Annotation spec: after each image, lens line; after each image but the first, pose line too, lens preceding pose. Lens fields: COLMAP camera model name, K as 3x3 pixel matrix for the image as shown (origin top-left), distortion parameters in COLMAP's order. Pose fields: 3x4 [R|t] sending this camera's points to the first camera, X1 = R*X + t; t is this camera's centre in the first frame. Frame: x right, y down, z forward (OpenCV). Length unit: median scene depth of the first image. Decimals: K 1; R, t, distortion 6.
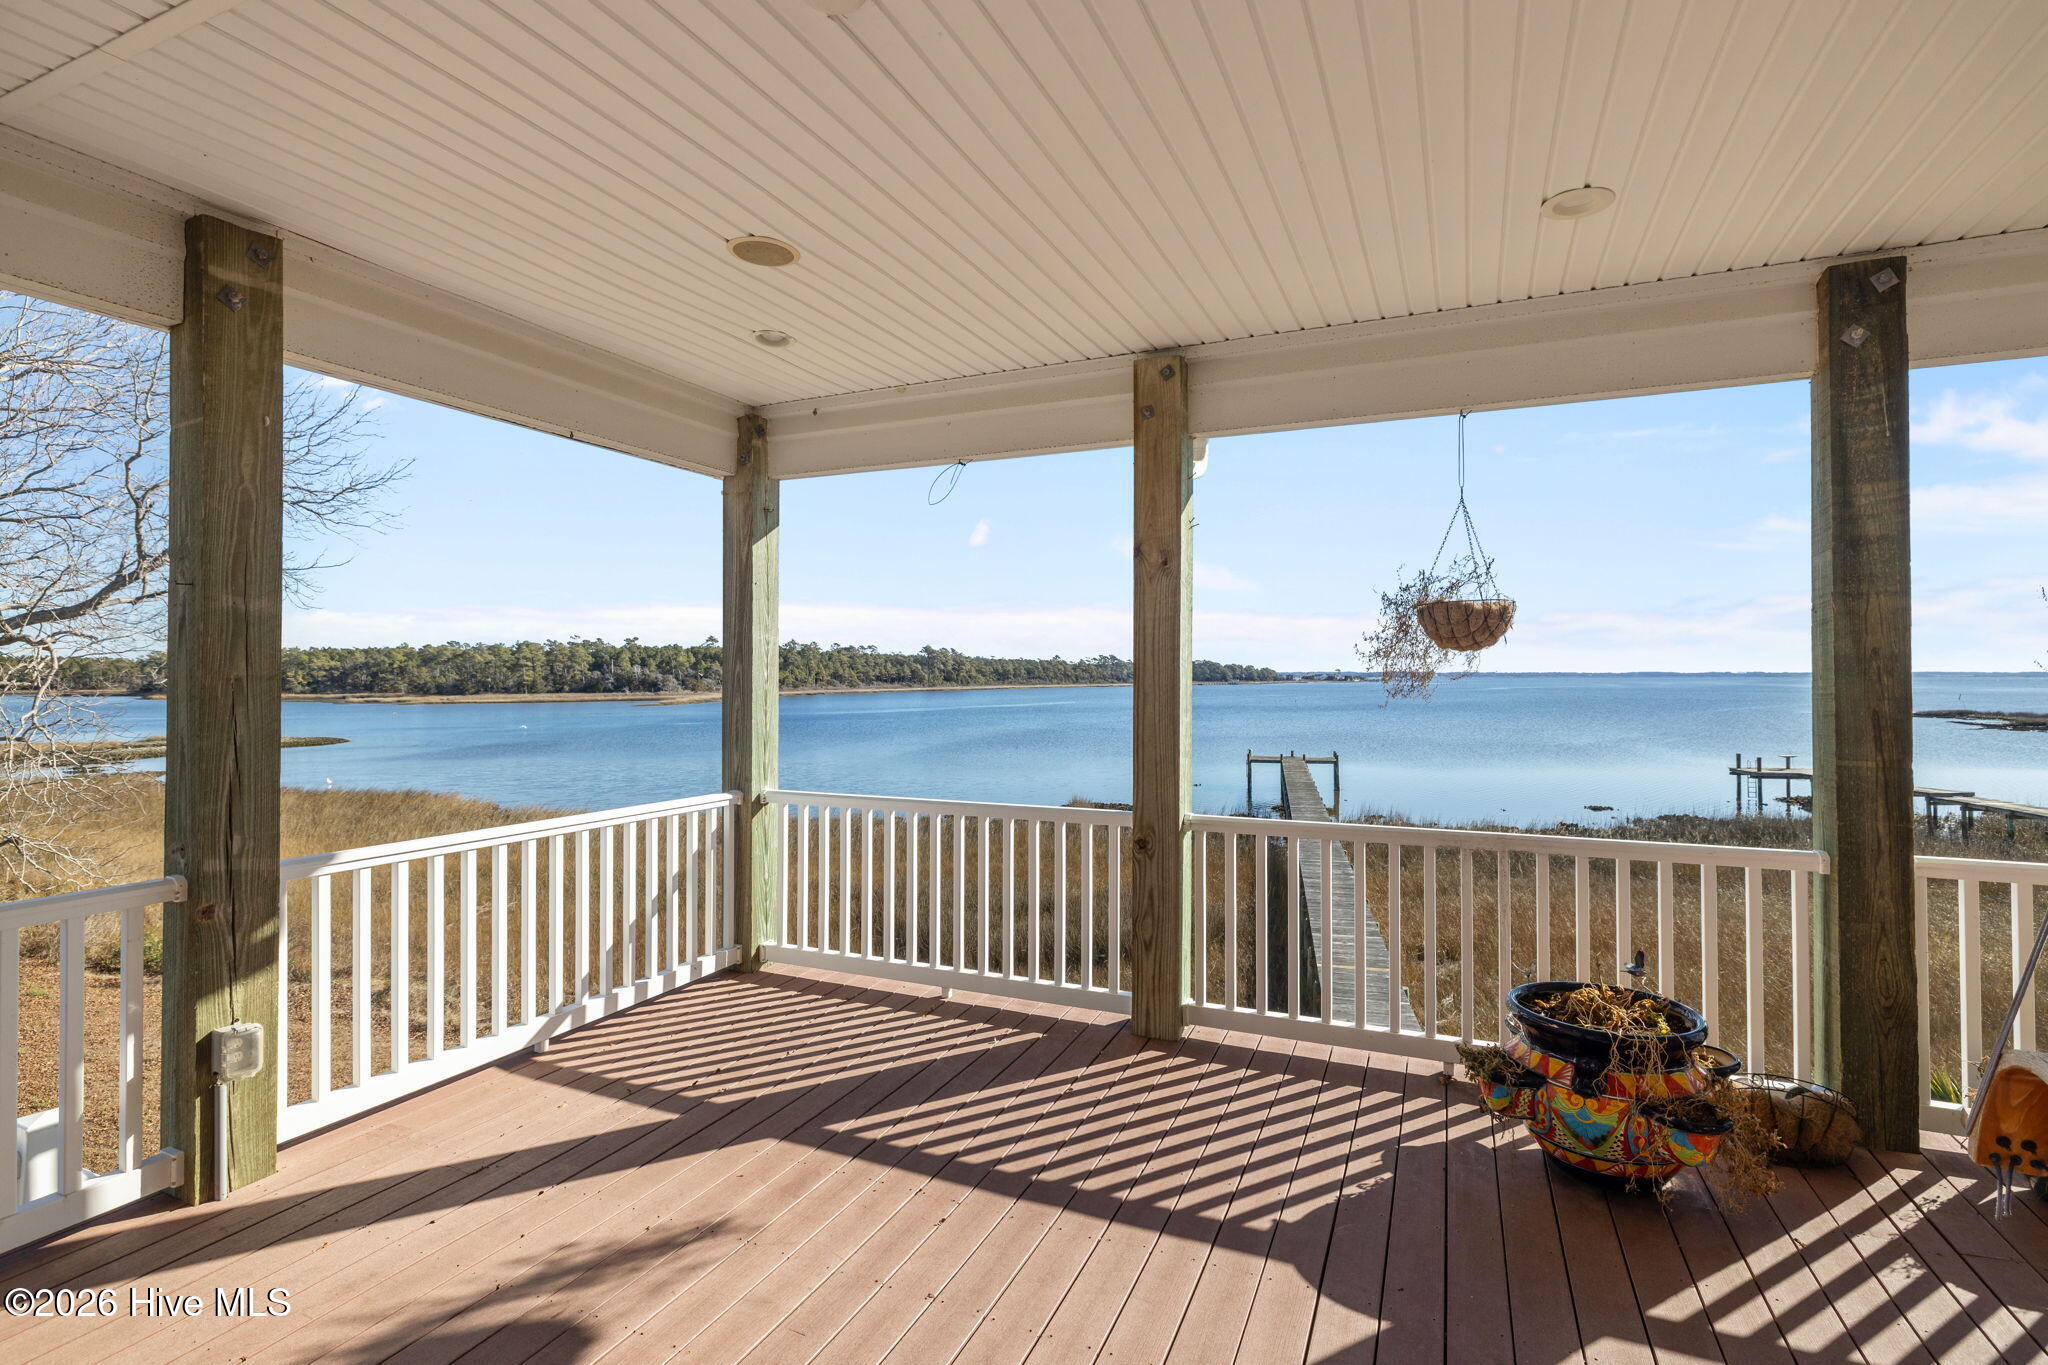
lens RADIAL K [[963.8, 0, 1041.6], [0, 963.8, 676.0], [0, 0, 1]] dist [0.008765, -0.002805]
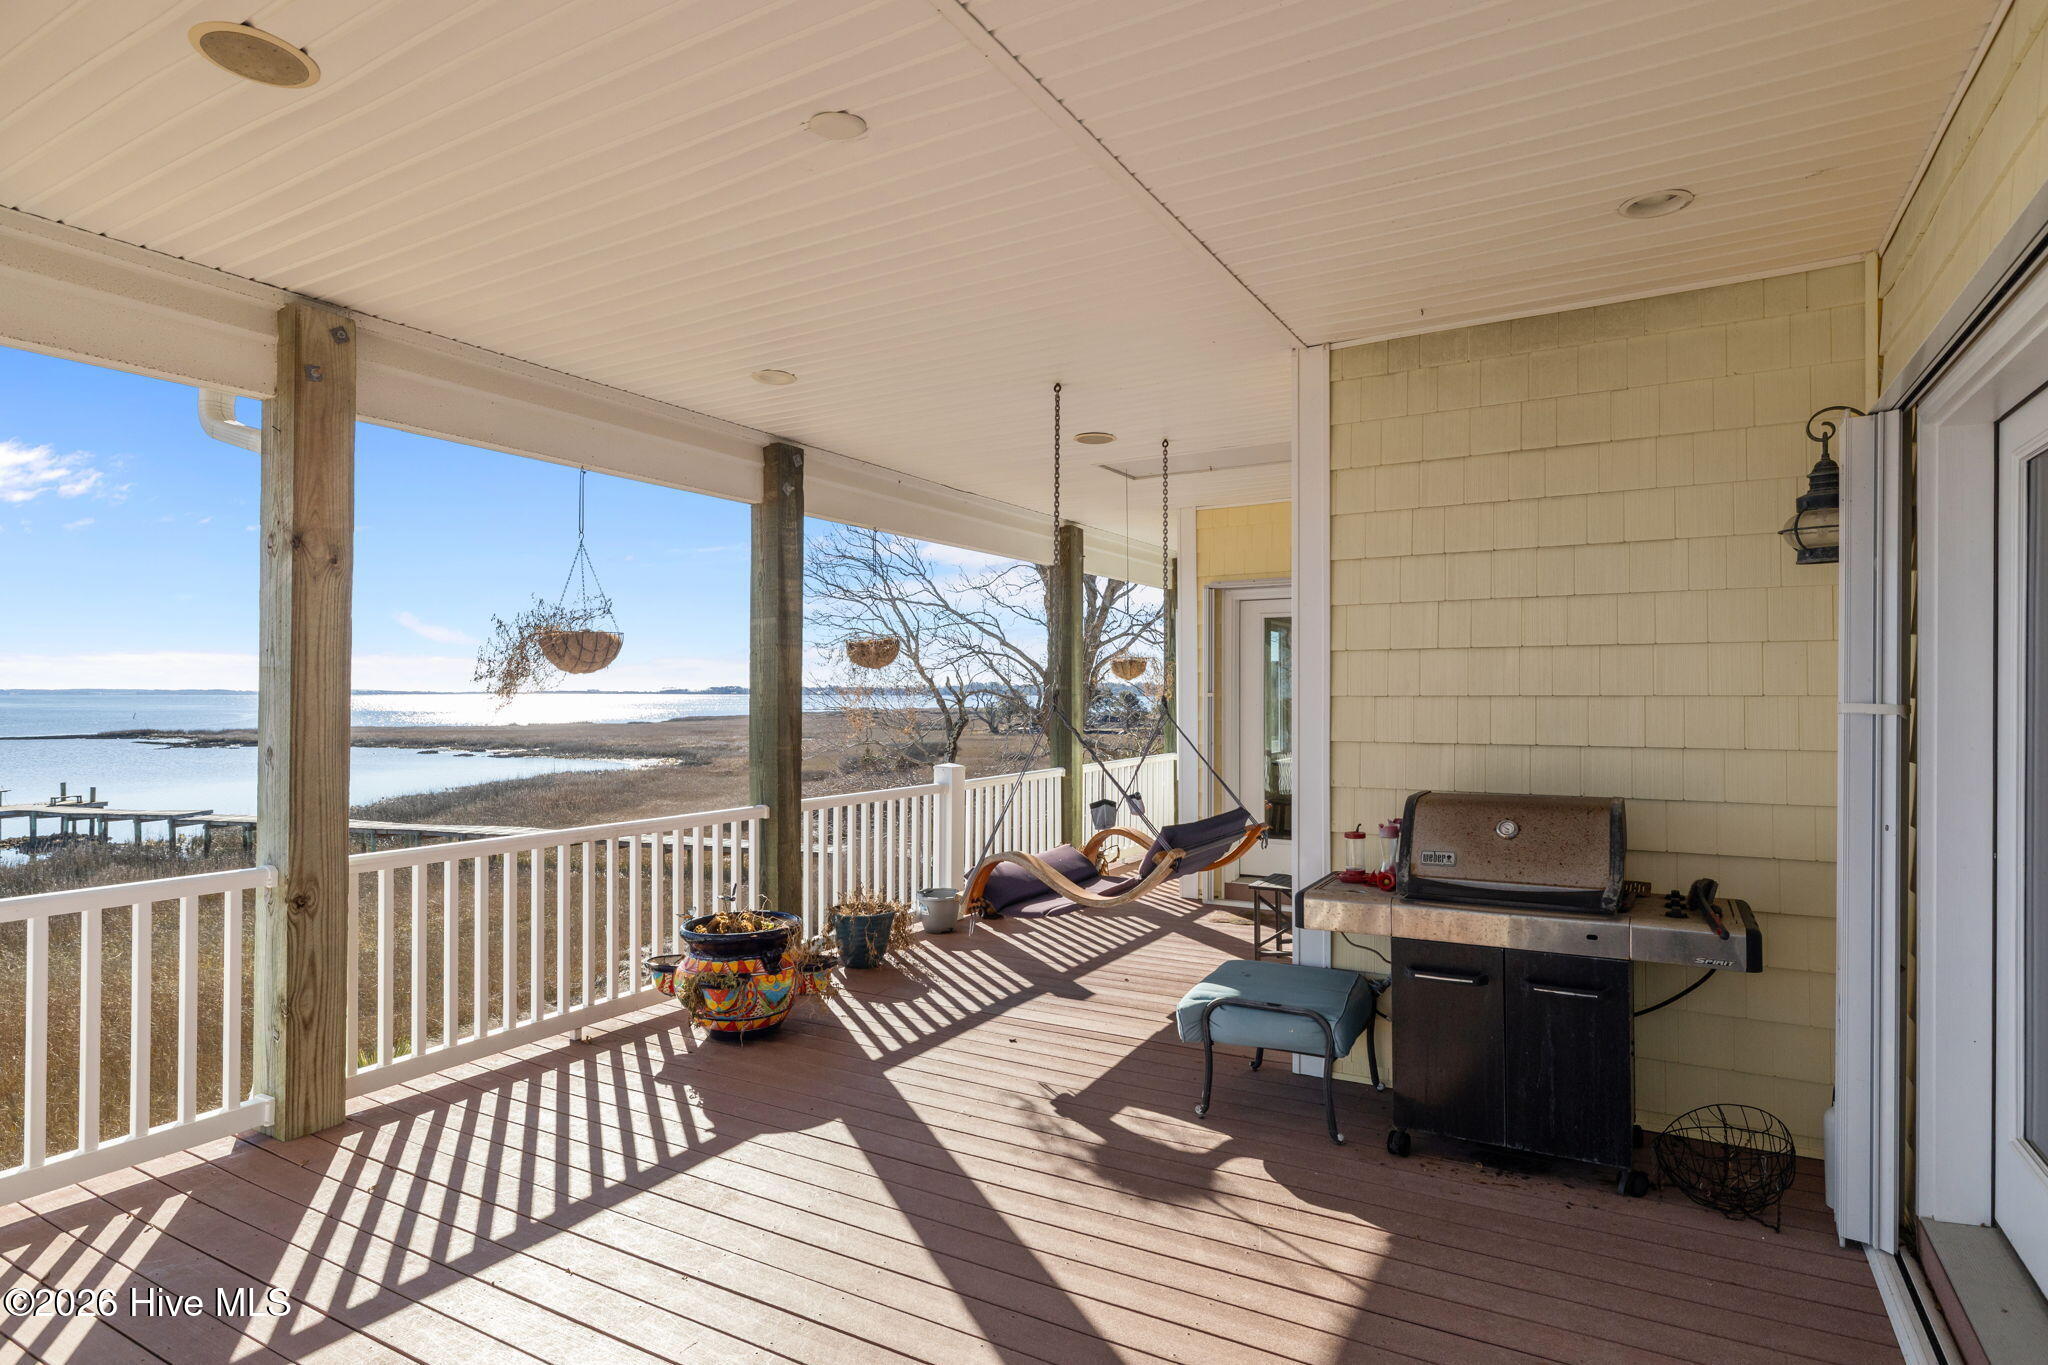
lens RADIAL K [[1094.9, 0, 1038.5], [0, 1094.9, 692.7], [0, 0, 1]] dist [-0.014202, -0.000867]
pose [[0.107147, -0.000428, 0.994243, -0.749138], [0.001139, 0.999999, 0.000307, -0.001637], [-0.994243, 0.001099, 0.107147, 0.285075]]
